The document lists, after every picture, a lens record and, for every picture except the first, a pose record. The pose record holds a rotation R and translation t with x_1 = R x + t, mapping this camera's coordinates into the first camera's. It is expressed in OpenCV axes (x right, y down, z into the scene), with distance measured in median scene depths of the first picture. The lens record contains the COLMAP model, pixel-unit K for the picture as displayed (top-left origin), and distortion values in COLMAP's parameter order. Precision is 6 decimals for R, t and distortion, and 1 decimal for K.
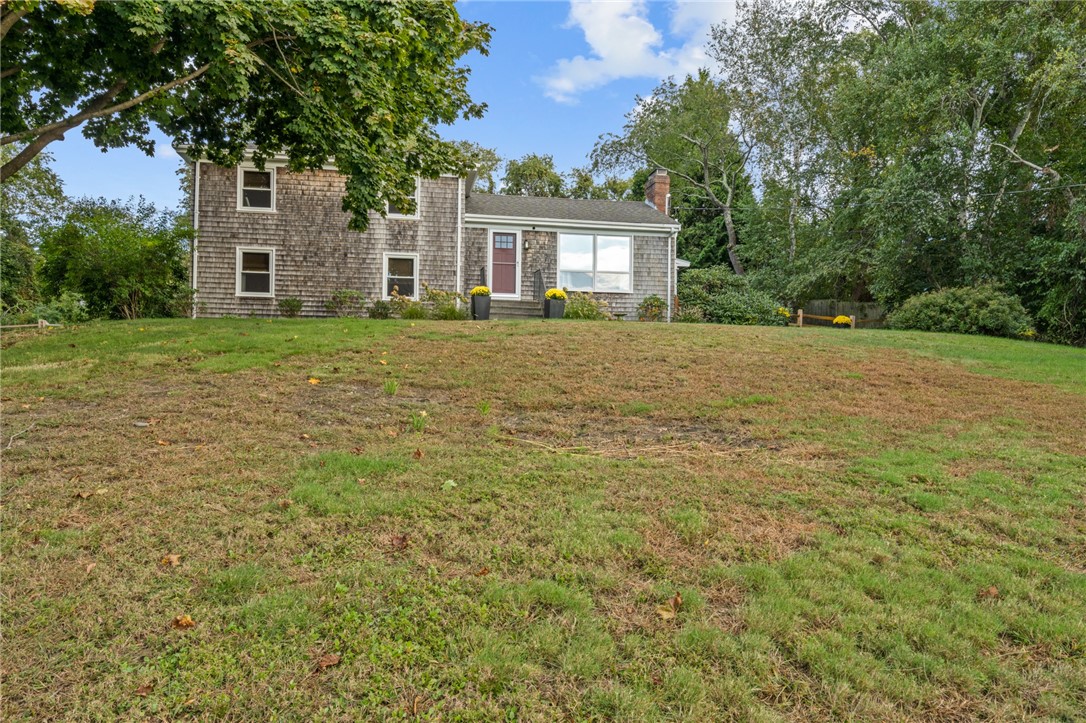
lens RADIAL K [[738.7, 0, 547.0], [0, 738.7, 364.4], [0, 0, 1]] dist [-0.000976, 0.004932]
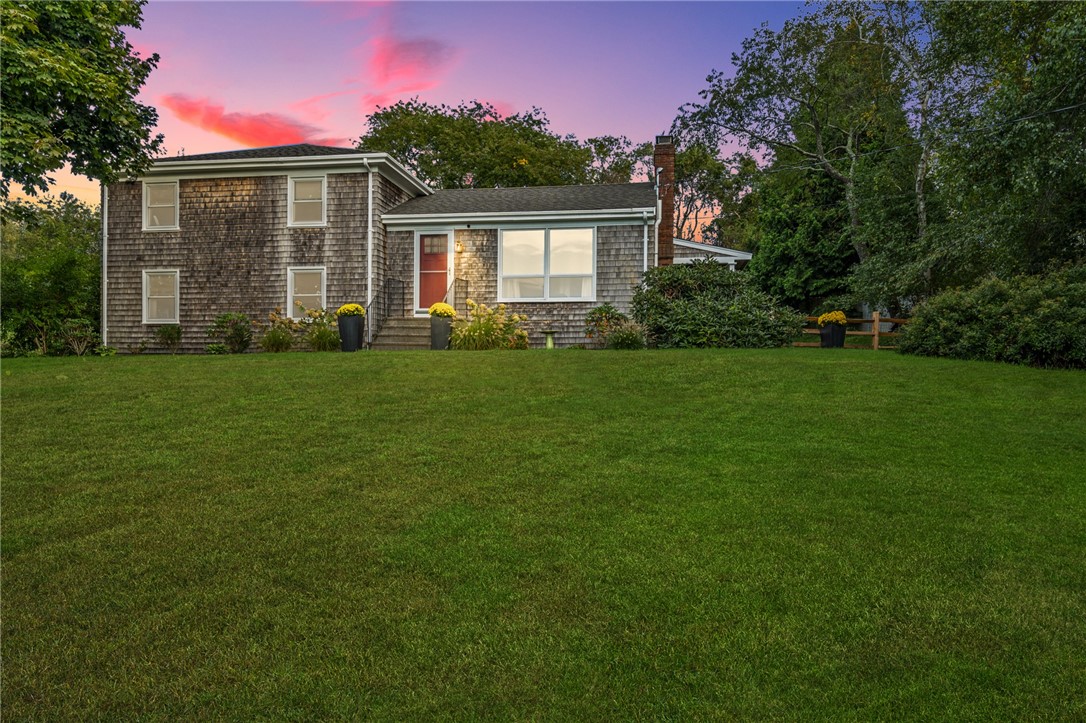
lens RADIAL K [[738.7, 0, 537.7], [0, 738.7, 372.1], [0, 0, 1]] dist [-0.000976, 0.004932]
pose [[0.945215, -0.008382, -0.326342, 0.332139], [0.011199, 0.999914, 0.006754, -0.031127], [0.326258, -0.010038, 0.945228, 0.274070]]
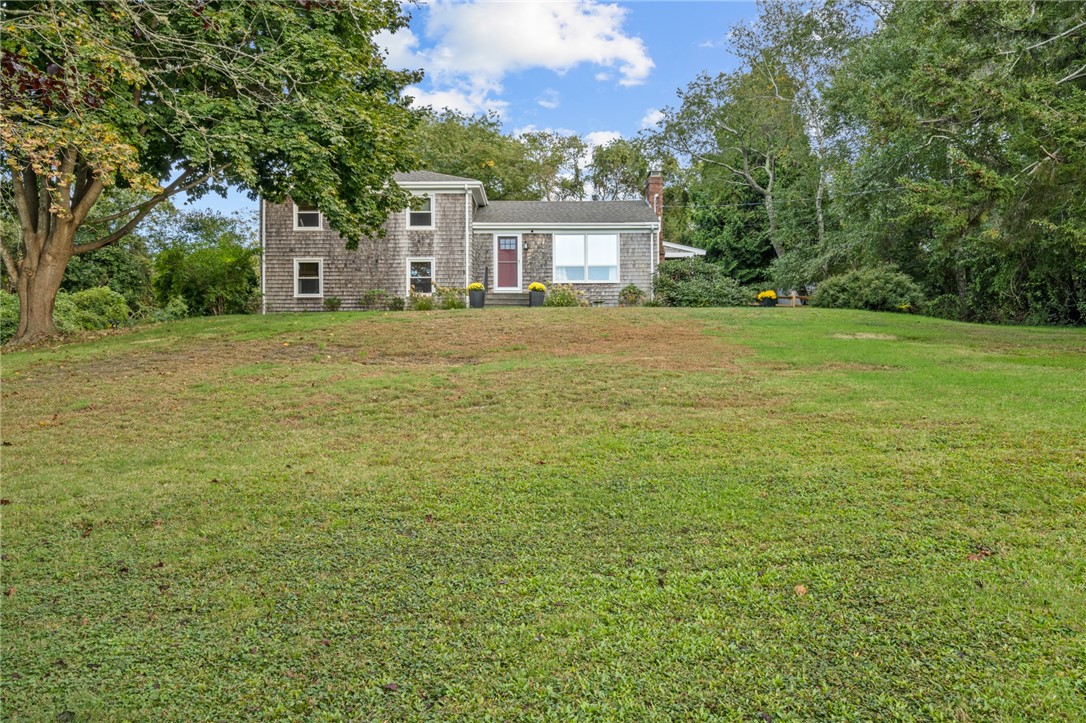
lens RADIAL K [[839.3, 0, 548.2], [0, 839.3, 360.5], [0, 0, 1]] dist [-0.000044, -0.007002]
pose [[0.985421, -0.021025, -0.168828, 0.242196], [0.020561, 0.999778, -0.004499, 0.030613], [0.168885, 0.000962, 0.985635, -0.338030]]
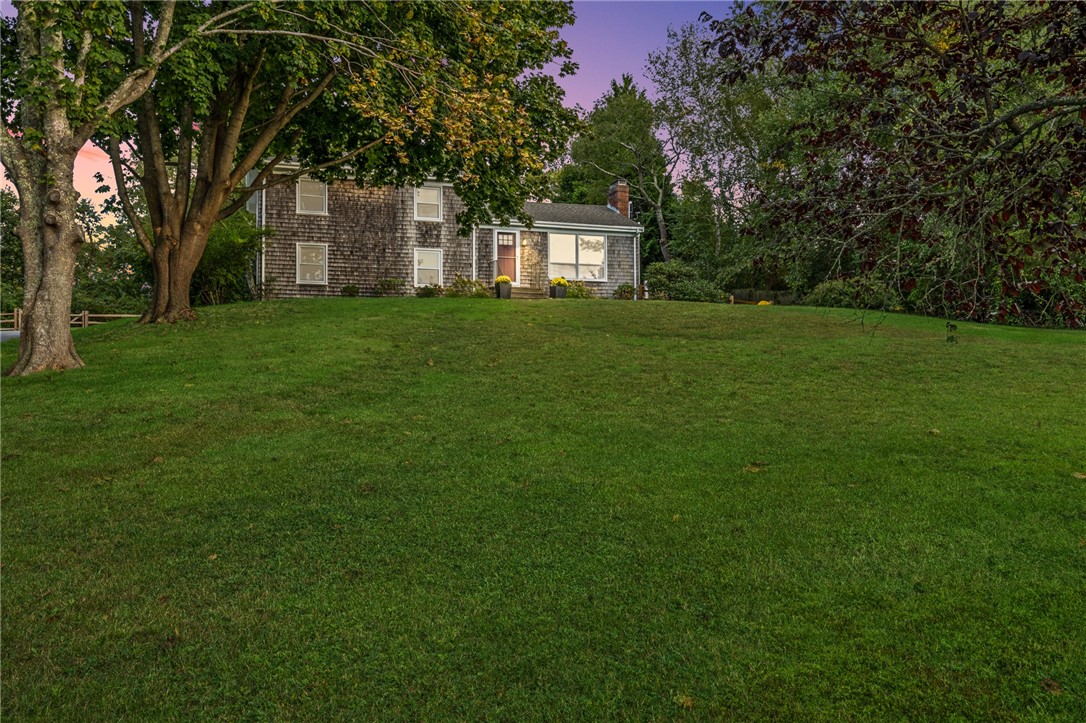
lens RADIAL K [[839.3, 0, 545.3], [0, 839.3, 350.9], [0, 0, 1]] dist [-0.000044, -0.007002]
pose [[0.988183, -0.012252, 0.152787, -0.219085], [0.015208, 0.999719, -0.018197, 0.047086], [-0.152521, 0.020306, 0.988092, -0.402878]]
